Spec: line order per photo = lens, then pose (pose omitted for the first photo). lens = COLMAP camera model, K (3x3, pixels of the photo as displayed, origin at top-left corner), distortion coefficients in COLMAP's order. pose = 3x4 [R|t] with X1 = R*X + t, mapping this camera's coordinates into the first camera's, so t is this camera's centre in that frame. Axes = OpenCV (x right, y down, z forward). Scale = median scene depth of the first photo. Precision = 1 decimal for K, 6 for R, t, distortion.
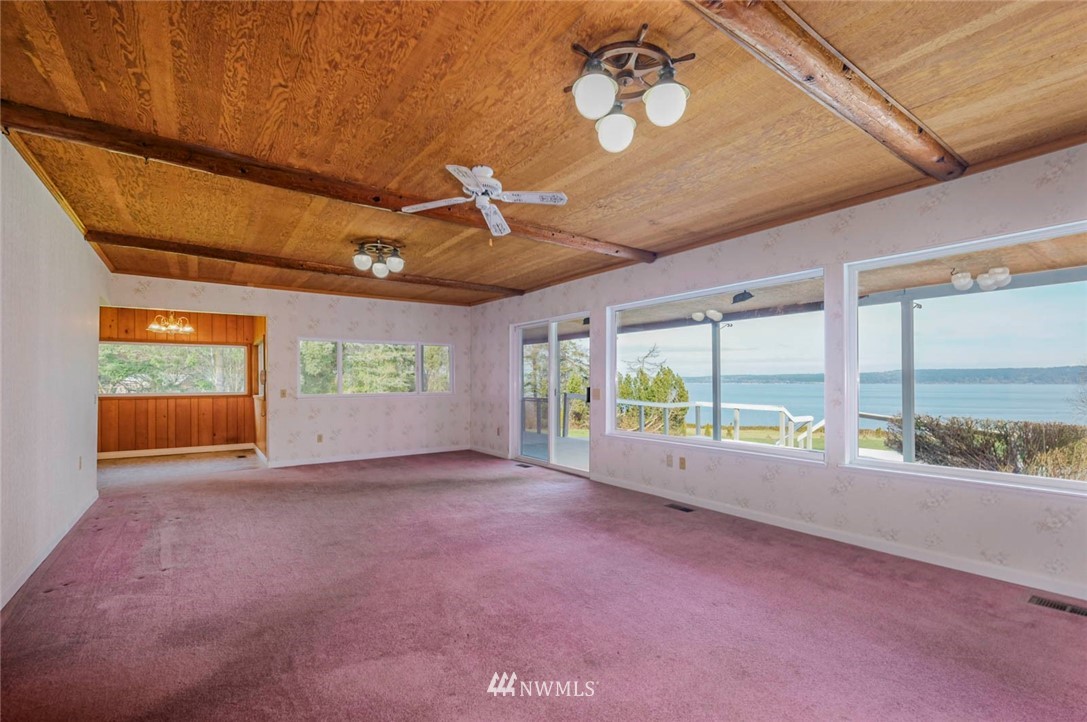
lens RADIAL K [[472.4, 0, 531.7], [0, 472.4, 377.8], [0, 0, 1]] dist [-0.000318, -0.000033]
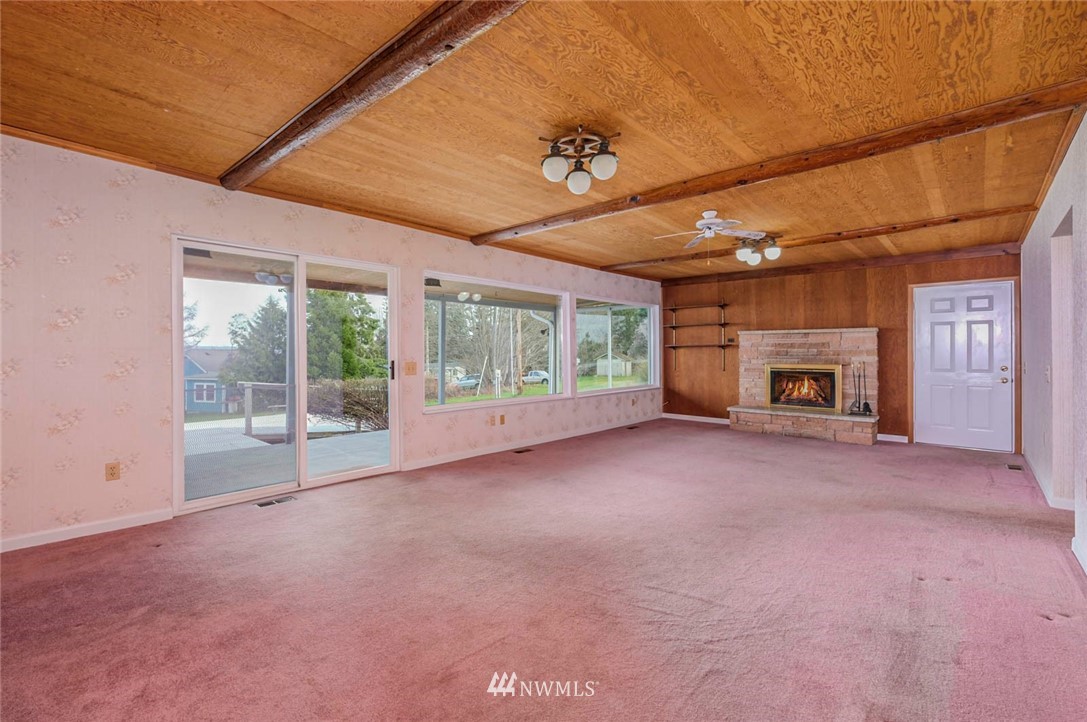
lens RADIAL K [[472.4, 0, 542.9], [0, 472.4, 358.9], [0, 0, 1]] dist [-0.000318, -0.000033]
pose [[-0.255292, 0.010253, 0.966810, -0.776360], [0.000796, 0.999946, -0.010395, 0.030553], [-0.966864, -0.001885, -0.255286, 1.042130]]
